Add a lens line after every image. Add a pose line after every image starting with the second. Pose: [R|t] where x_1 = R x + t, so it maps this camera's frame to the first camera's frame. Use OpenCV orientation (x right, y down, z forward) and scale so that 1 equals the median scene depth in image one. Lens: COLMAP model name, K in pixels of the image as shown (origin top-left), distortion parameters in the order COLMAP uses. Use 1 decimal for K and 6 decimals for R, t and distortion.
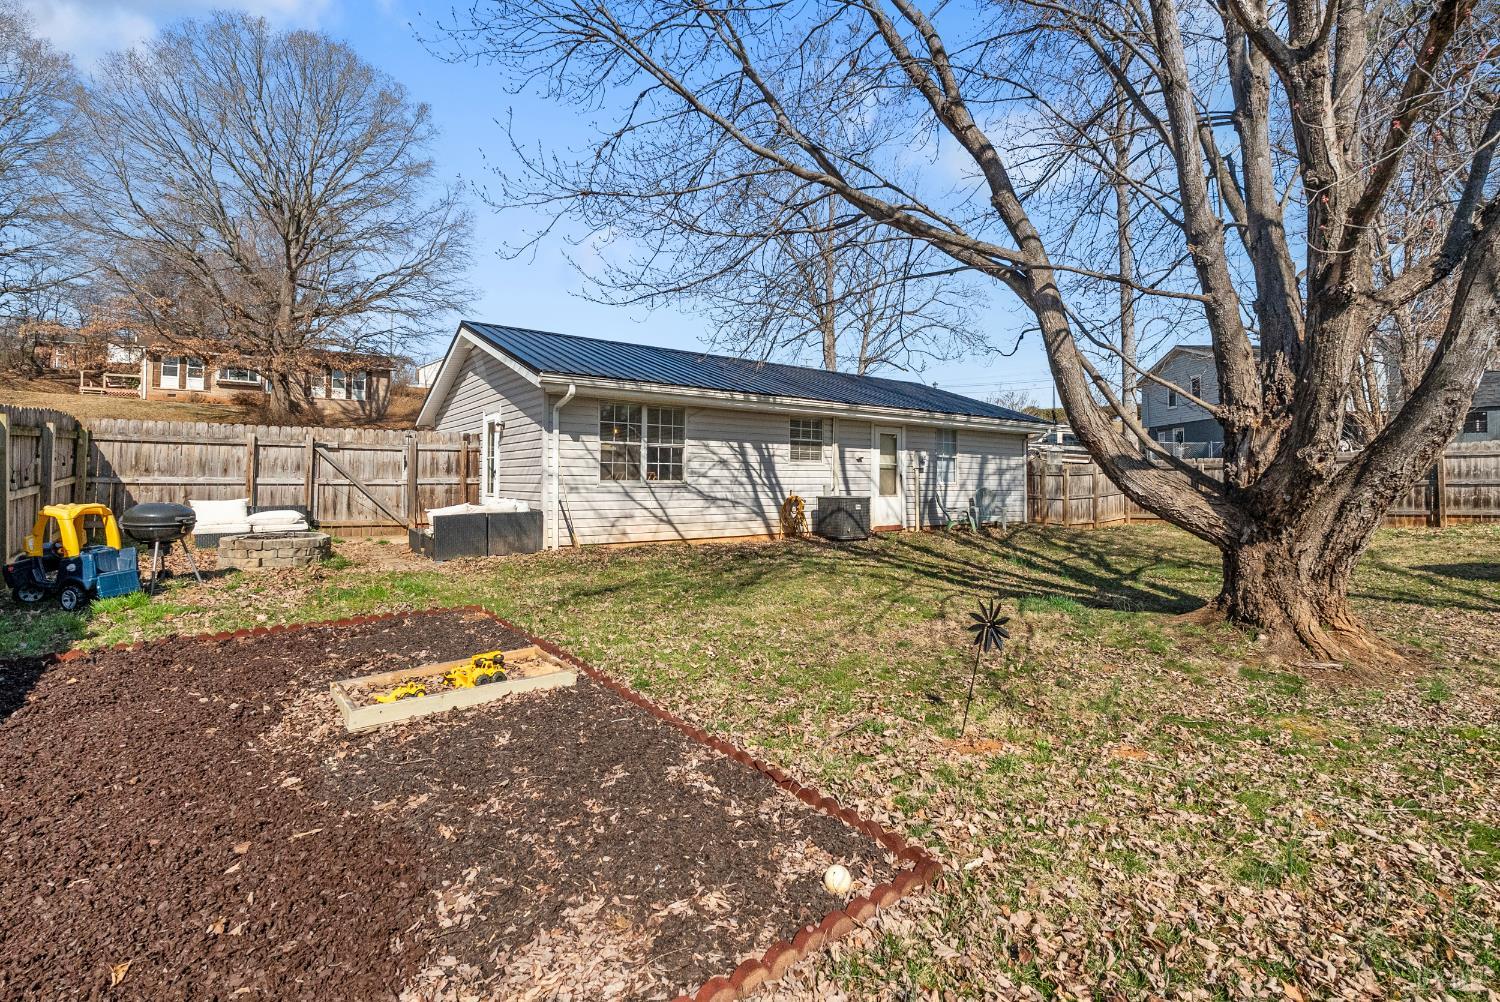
lens RADIAL K [[670.2, 0, 753.2], [0, 670.2, 460.3], [0, 0, 1]] dist [-0.003980, -0.000135]
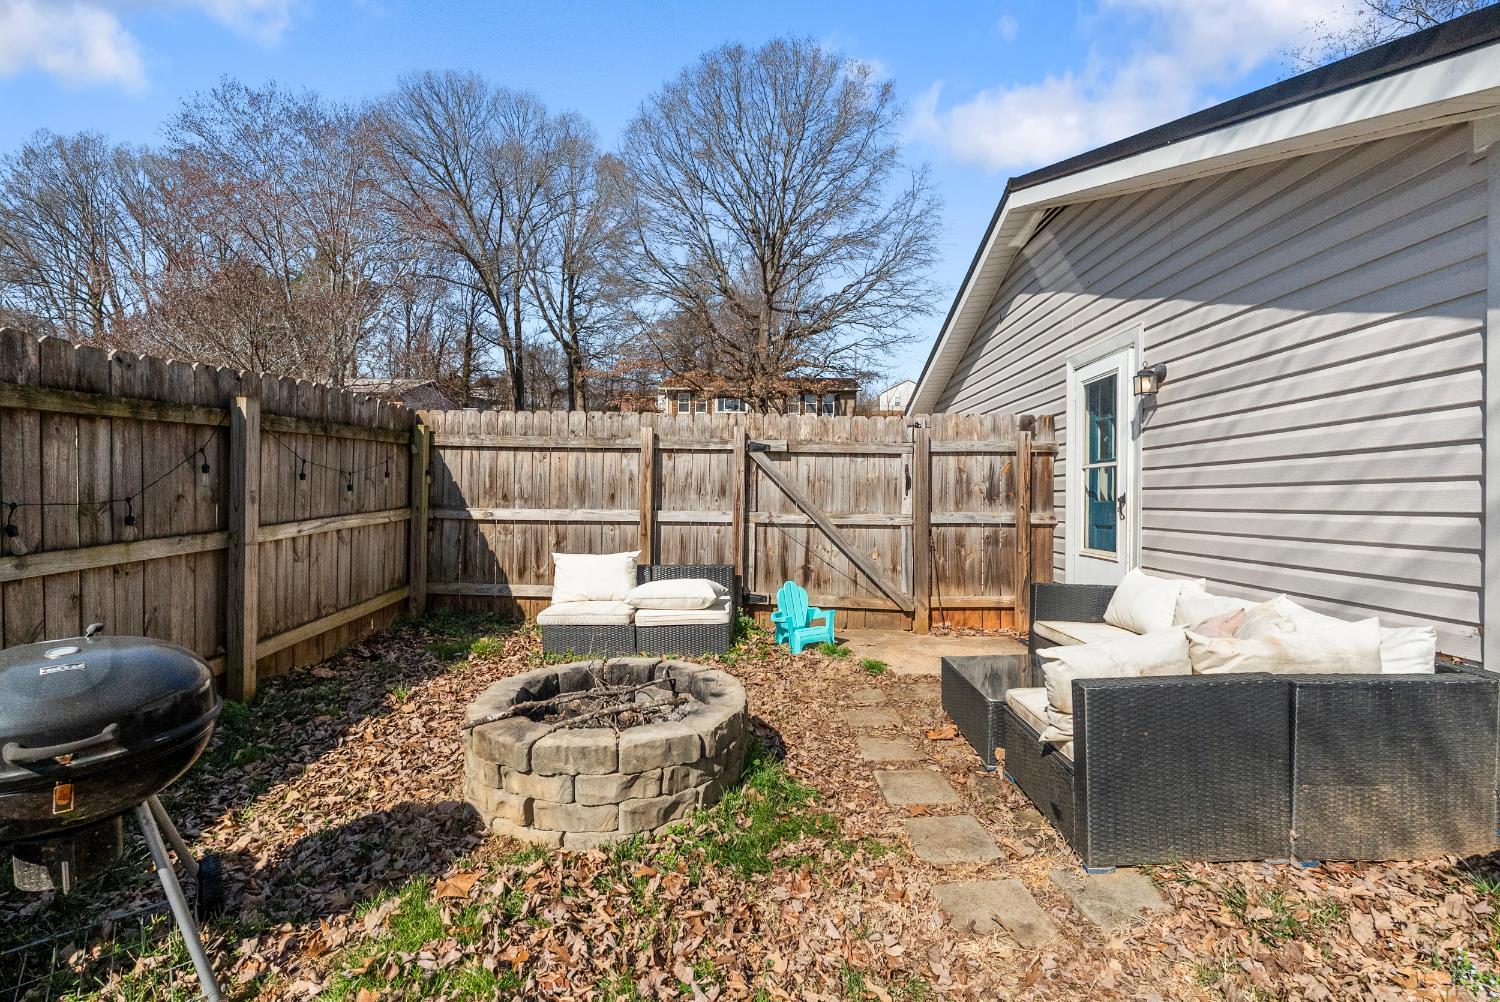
lens RADIAL K [[670.2, 0, 755.7], [0, 670.2, 500.9], [0, 0, 1]] dist [-0.003980, -0.000135]
pose [[0.800322, 0.002219, -0.599567, -0.307400], [0.013167, 0.999687, 0.021276, 0.006636], [0.599426, -0.024922, 0.800042, 0.529874]]
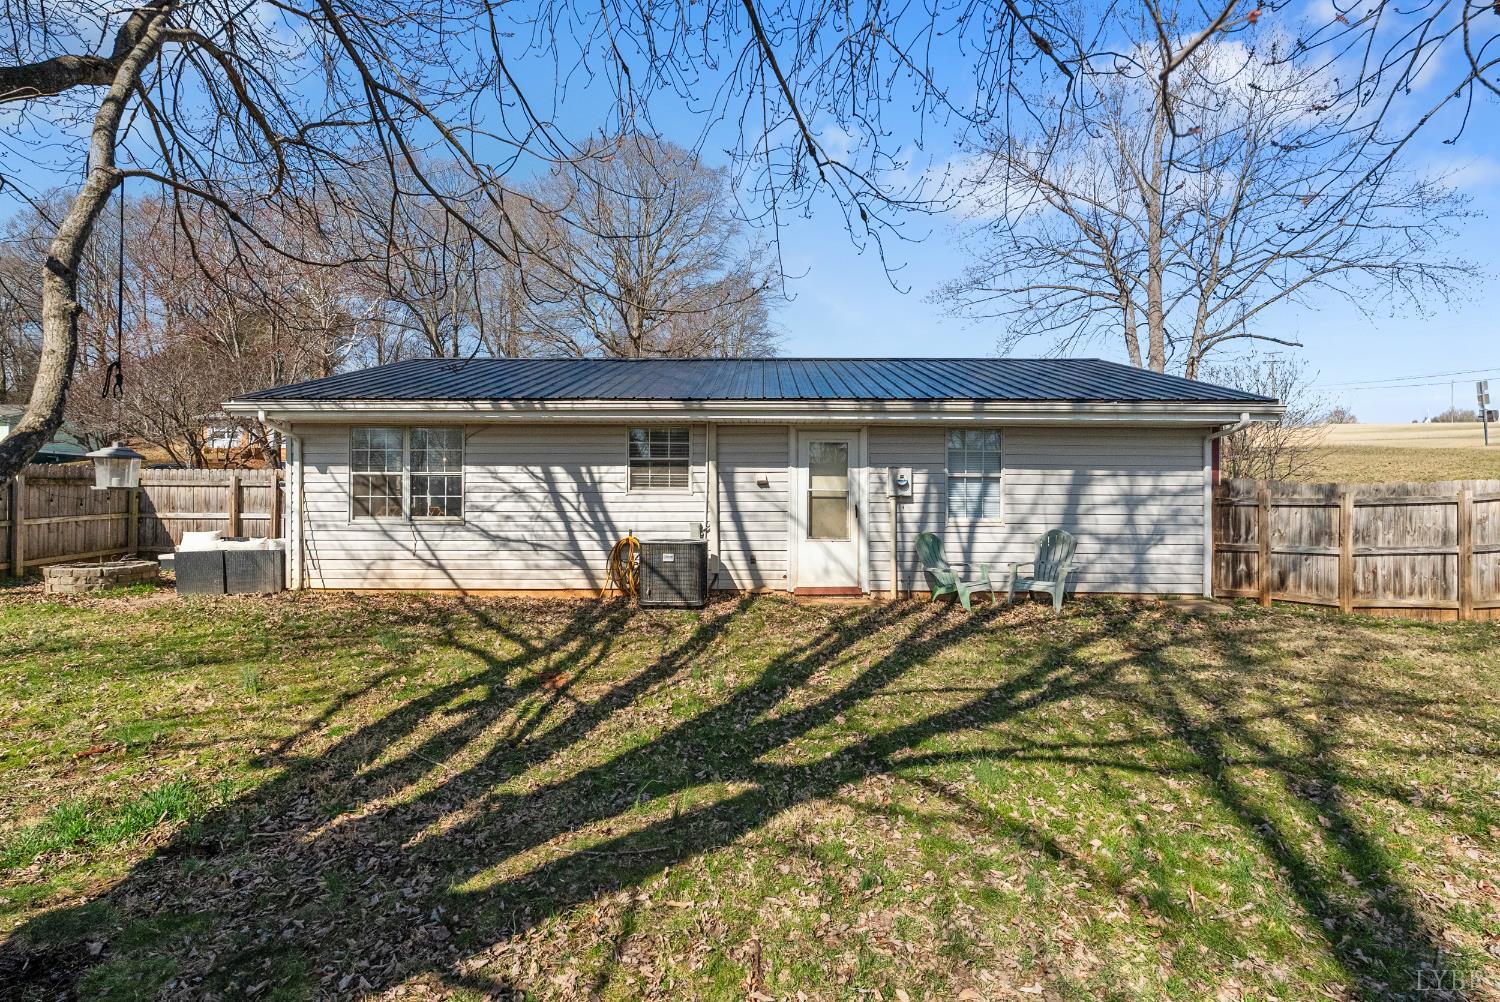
lens RADIAL K [[670.2, 0, 779.6], [0, 670.2, 518.7], [0, 0, 1]] dist [-0.003980, -0.000135]
pose [[0.794377, 0.004982, -0.607405, 0.641966], [0.019356, 0.999251, 0.033511, 0.012102], [0.607117, -0.038378, 0.793685, 0.546667]]
